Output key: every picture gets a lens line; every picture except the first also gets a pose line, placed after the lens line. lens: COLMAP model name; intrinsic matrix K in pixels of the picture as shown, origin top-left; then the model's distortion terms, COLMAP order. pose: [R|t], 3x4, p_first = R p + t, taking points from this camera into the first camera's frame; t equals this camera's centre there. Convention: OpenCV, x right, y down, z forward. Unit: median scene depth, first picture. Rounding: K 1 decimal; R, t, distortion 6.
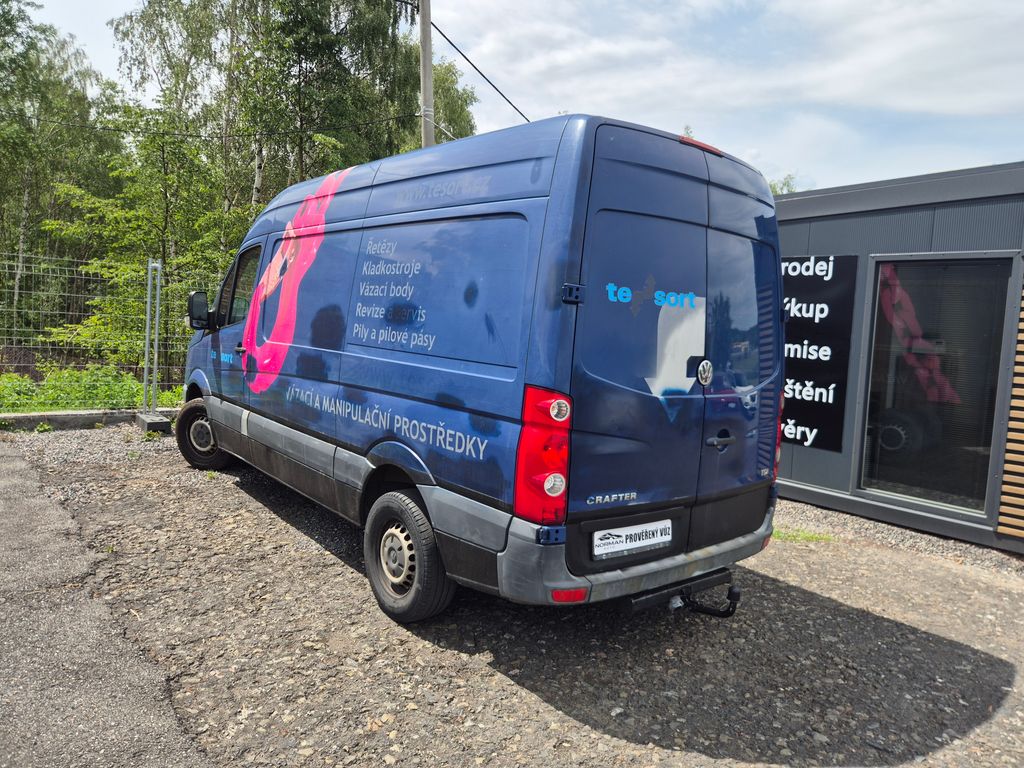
lens RADIAL K [[687.0, 0, 512.8], [0, 687.0, 369.0], [0, 0, 1]] dist [0.059691, -0.033326]
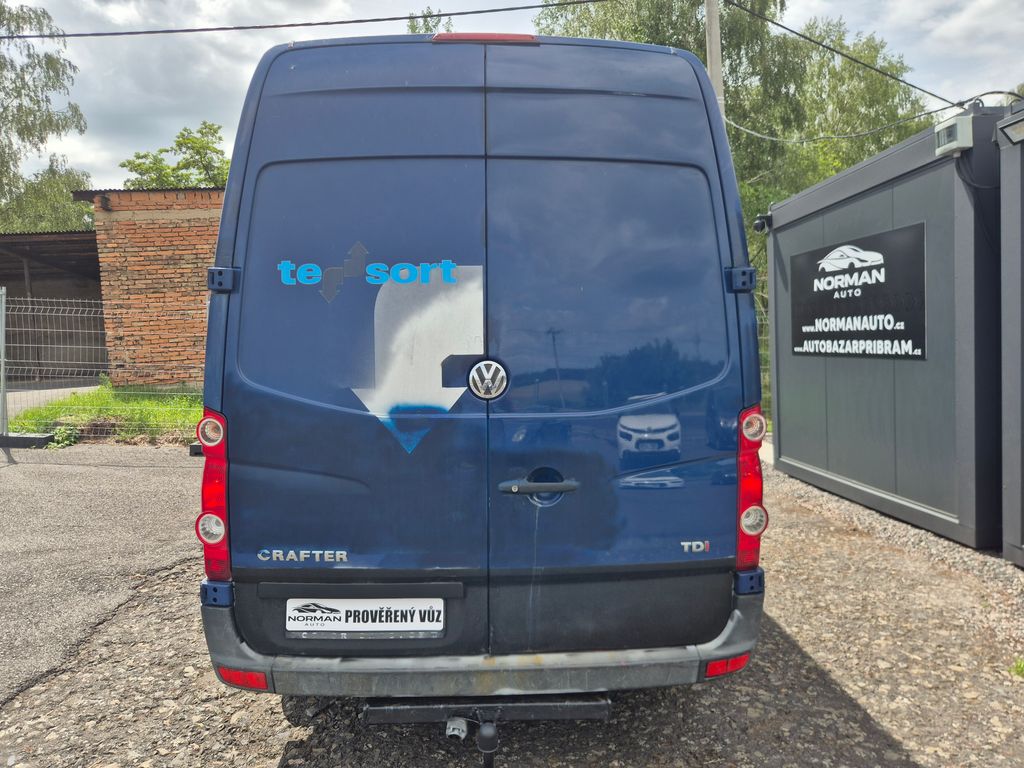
lens RADIAL K [[688.1, 0, 512.0], [0, 688.1, 384.0], [0, 0, 1]] dist [0.061942, -0.037506]
pose [[0.794929, -0.027073, -0.606098, 0.724203], [0.014084, 0.999558, -0.026176, 0.027912], [0.606539, 0.012272, 0.794959, 0.521635]]
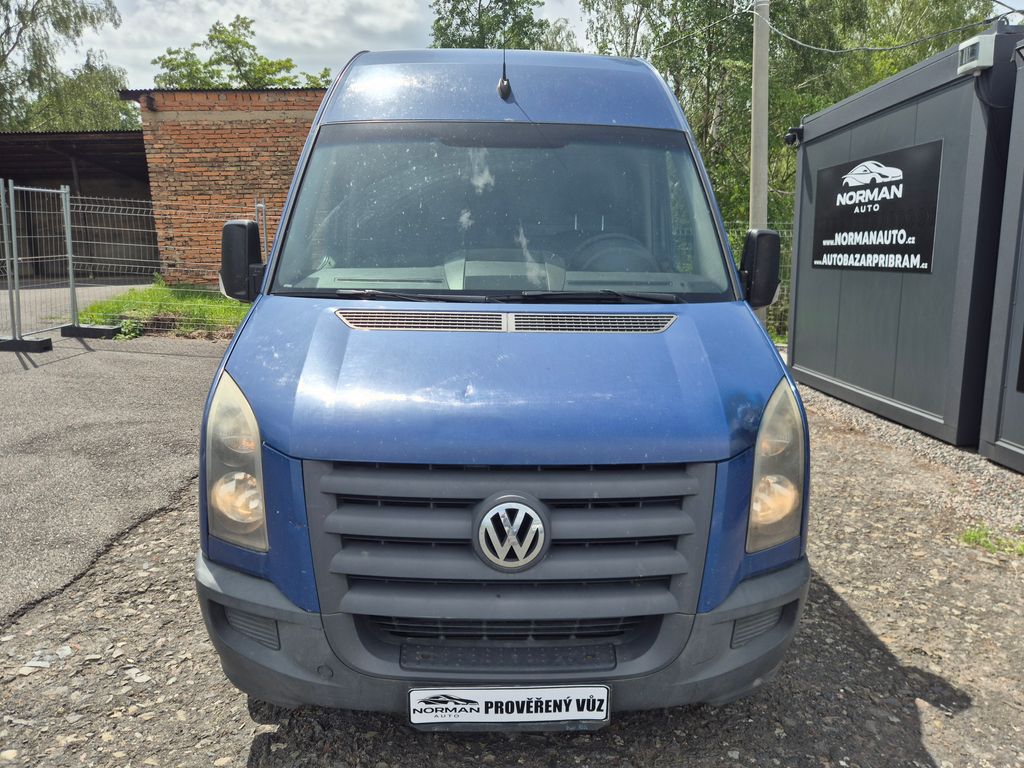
lens RADIAL K [[688.1, 0, 512.0], [0, 688.1, 384.0], [0, 0, 1]] dist [0.061942, -0.037506]
pose [[0.767516, 0.073614, -0.636789, 0.829103], [-0.012619, 0.994927, 0.099807, 0.054807], [0.640905, -0.068568, 0.764551, 0.385004]]
